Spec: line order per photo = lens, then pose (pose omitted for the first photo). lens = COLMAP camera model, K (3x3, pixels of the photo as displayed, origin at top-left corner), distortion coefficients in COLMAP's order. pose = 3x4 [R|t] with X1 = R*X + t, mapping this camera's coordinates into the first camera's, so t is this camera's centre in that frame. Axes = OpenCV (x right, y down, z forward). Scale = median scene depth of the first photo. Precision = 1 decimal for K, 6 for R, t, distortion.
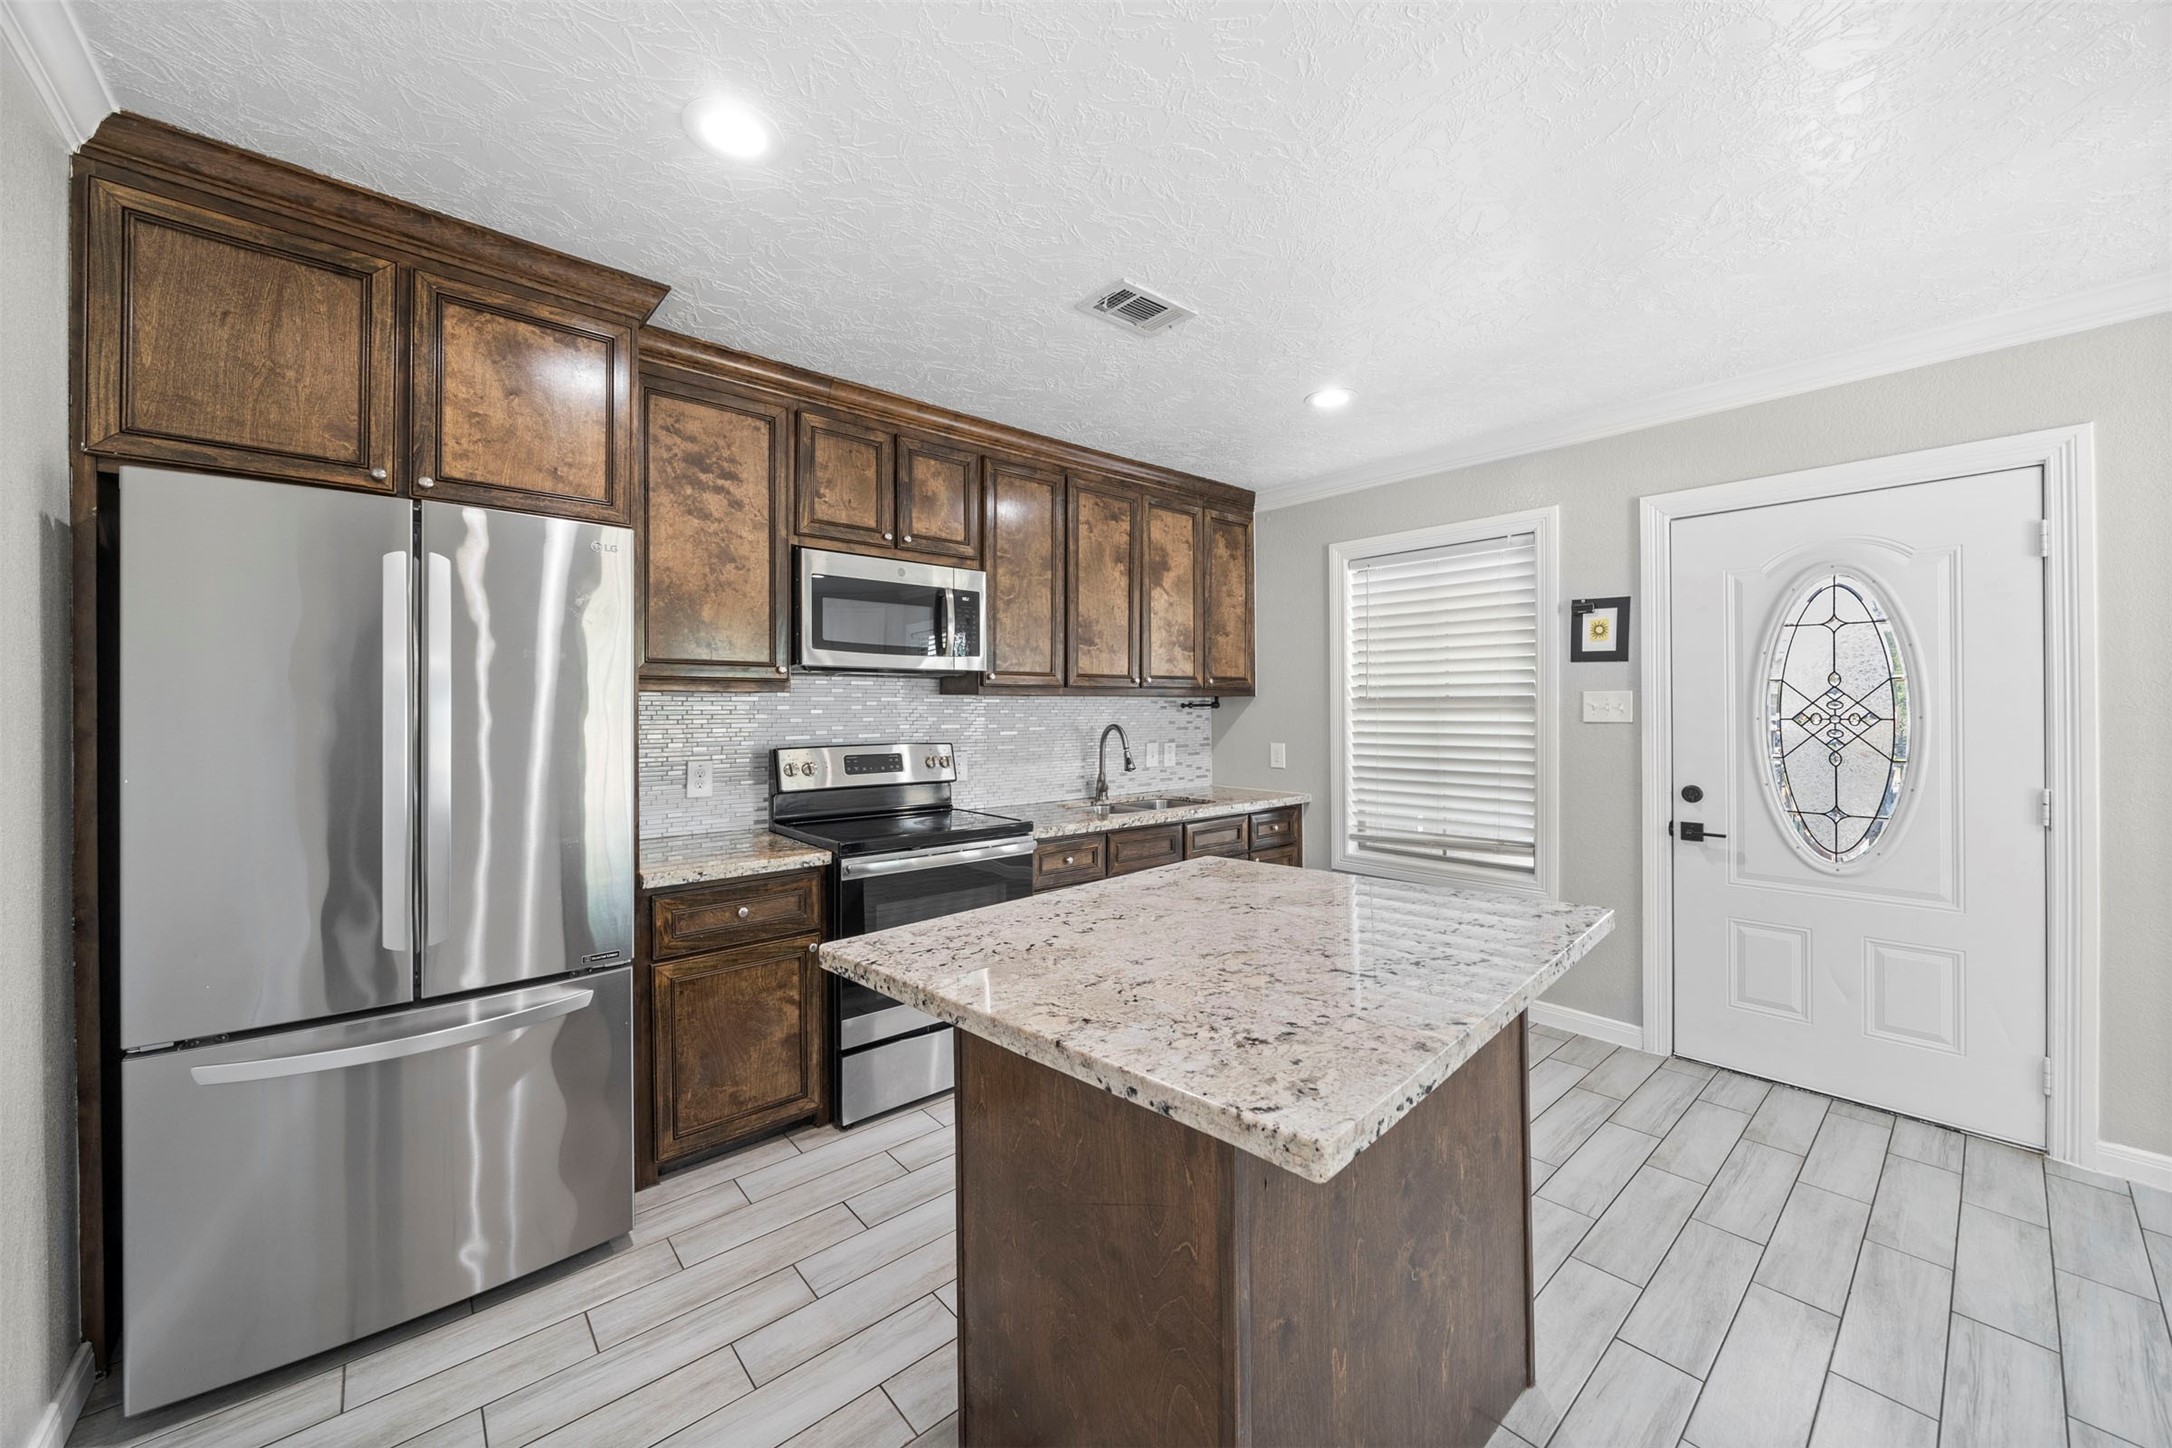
lens RADIAL K [[788.5, 0, 1049.8], [0, 788.5, 723.2], [0, 0, 1]] dist [-0.004743, 0.000291]
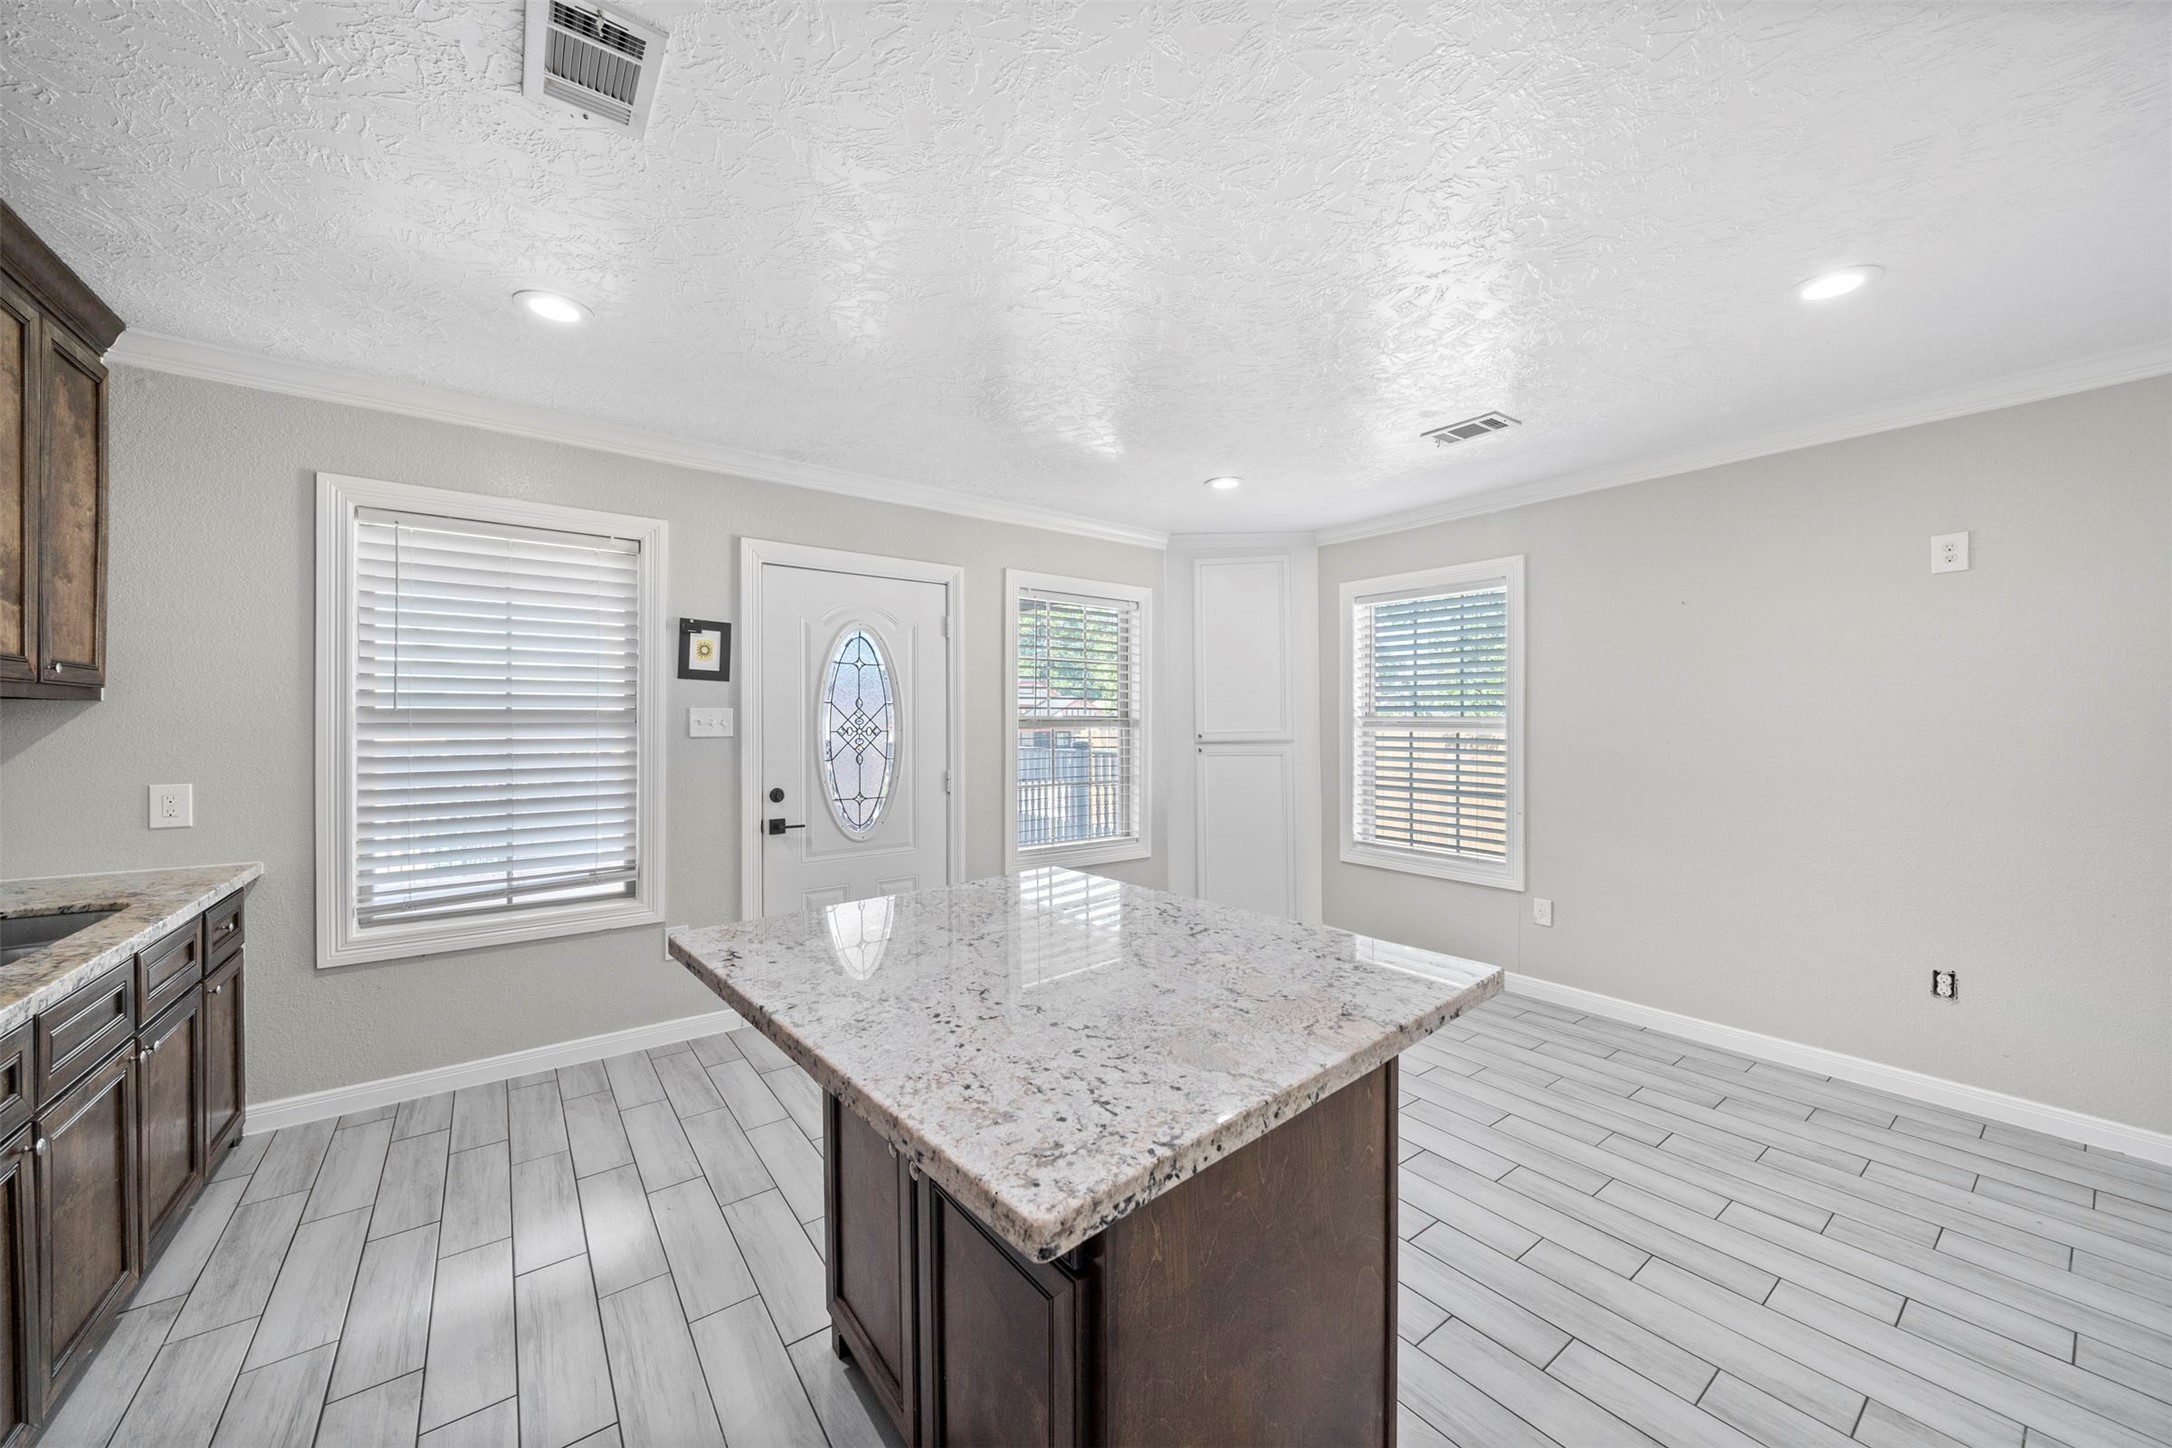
lens RADIAL K [[788.5, 0, 1103.0], [0, 788.5, 724.8], [0, 0, 1]] dist [-0.004743, 0.000291]
pose [[0.047541, 0.000779, 0.998869, -0.350400], [0.017649, 0.999843, -0.001620, -0.006495], [-0.998713, 0.017706, 0.047520, 0.429833]]
